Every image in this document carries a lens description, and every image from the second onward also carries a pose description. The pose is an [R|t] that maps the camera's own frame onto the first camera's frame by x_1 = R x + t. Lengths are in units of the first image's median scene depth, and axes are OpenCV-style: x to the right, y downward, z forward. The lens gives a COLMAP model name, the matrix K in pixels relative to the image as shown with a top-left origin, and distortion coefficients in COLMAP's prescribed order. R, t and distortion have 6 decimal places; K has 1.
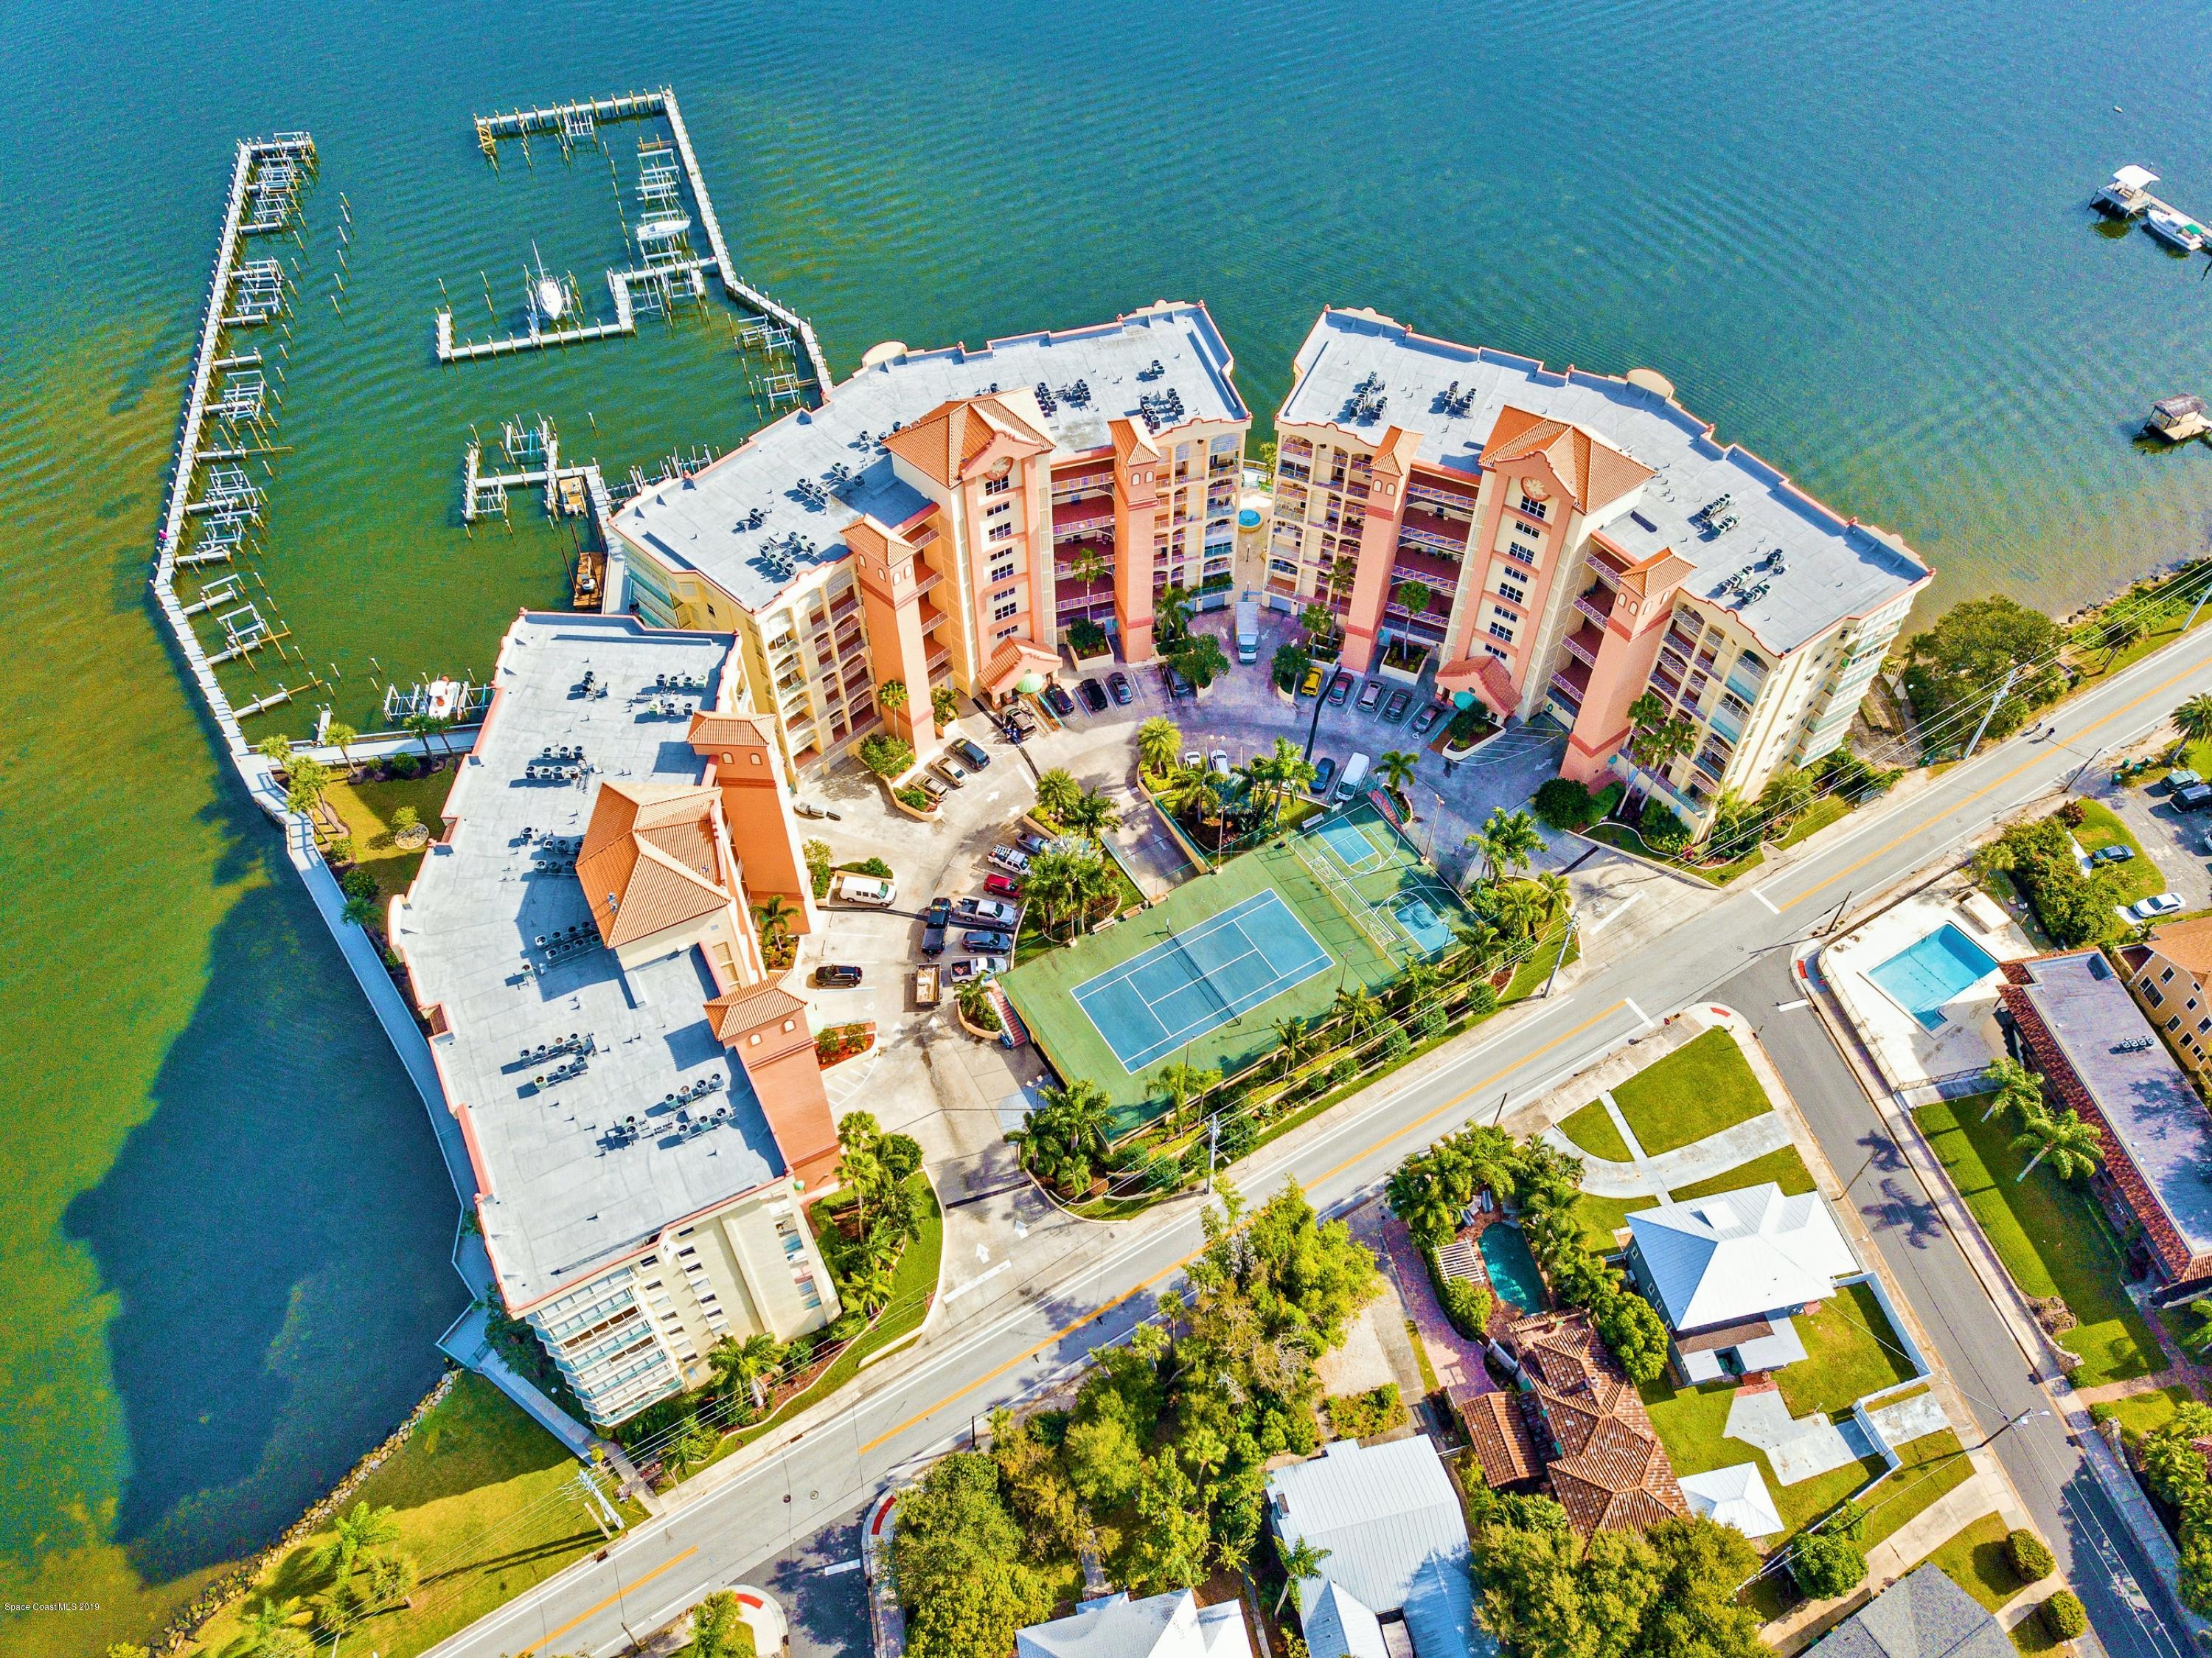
lens RADIAL K [[1647.1, 0, 1106.0], [0, 1647.1, 829.0], [0, 0, 1]] dist [0.016607, -0.002289]
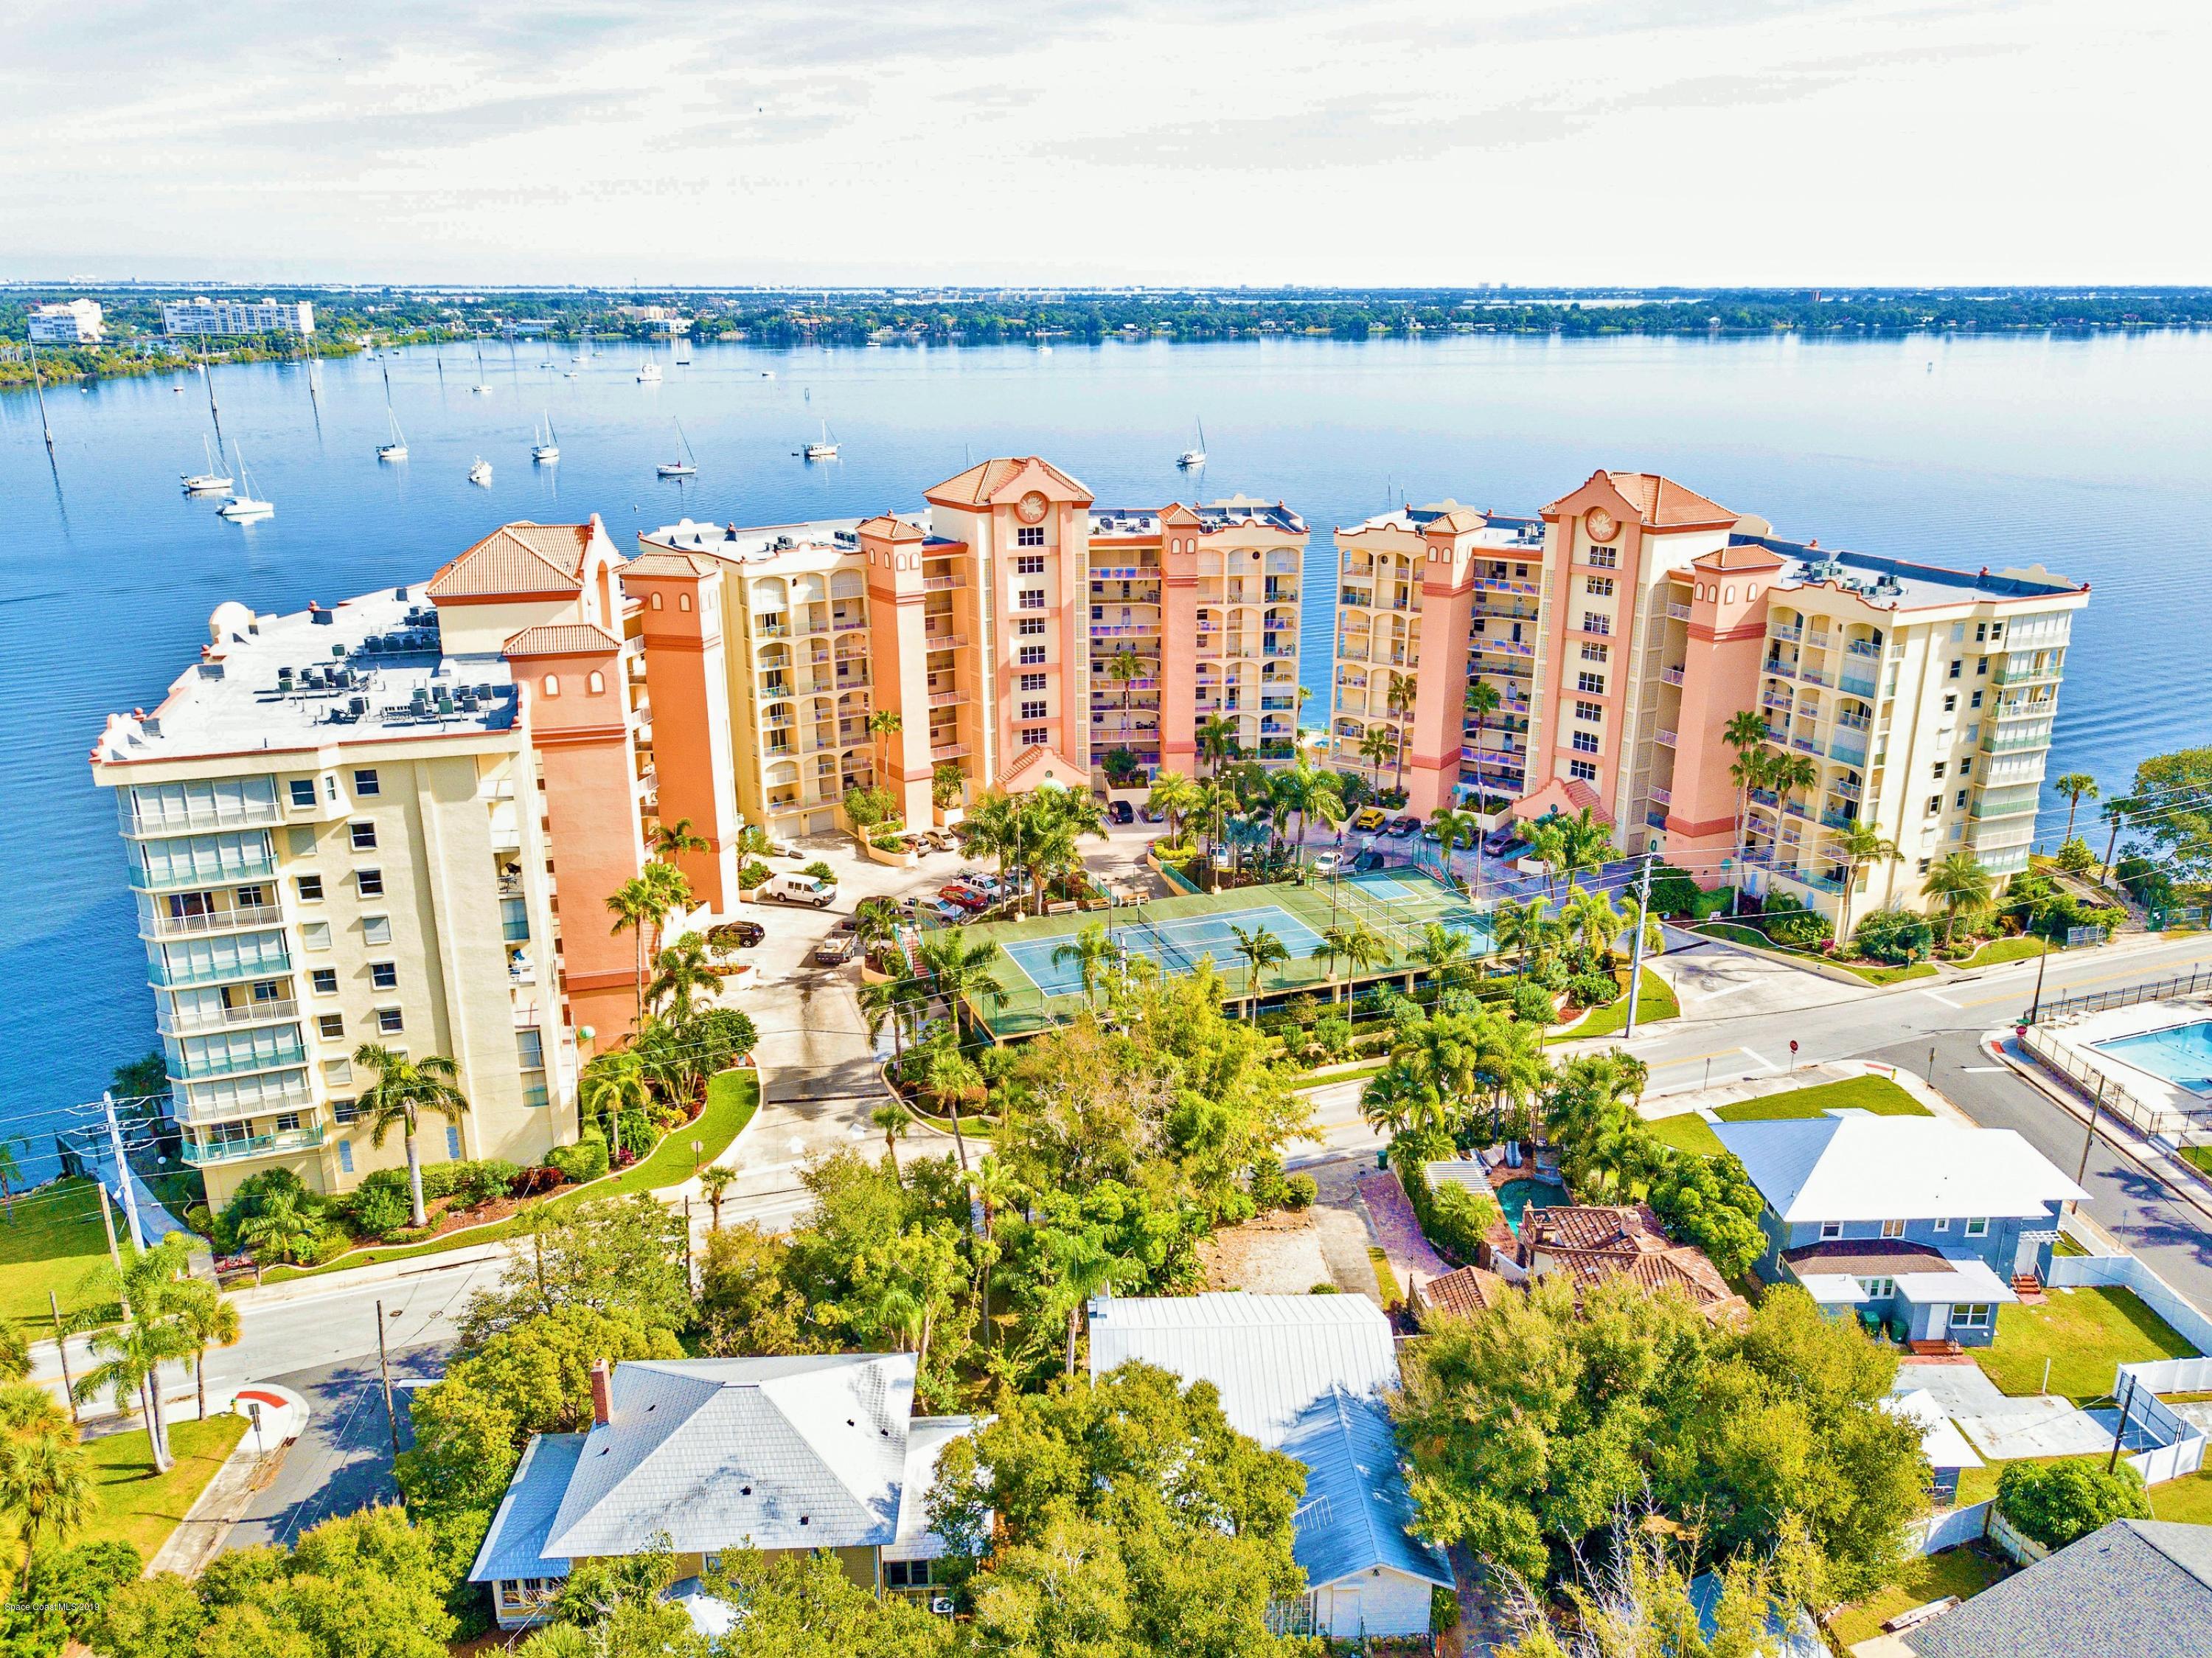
lens RADIAL K [[1647.1, 0, 1106.0], [0, 1647.1, 829.0], [0, 0, 1]] dist [0.016607, -0.002289]
pose [[0.983712, 0.057553, -0.170289, 0.148597], [-0.139712, 0.840876, -0.522884, 0.425597], [0.113099, 0.538159, 0.835221, 0.285128]]
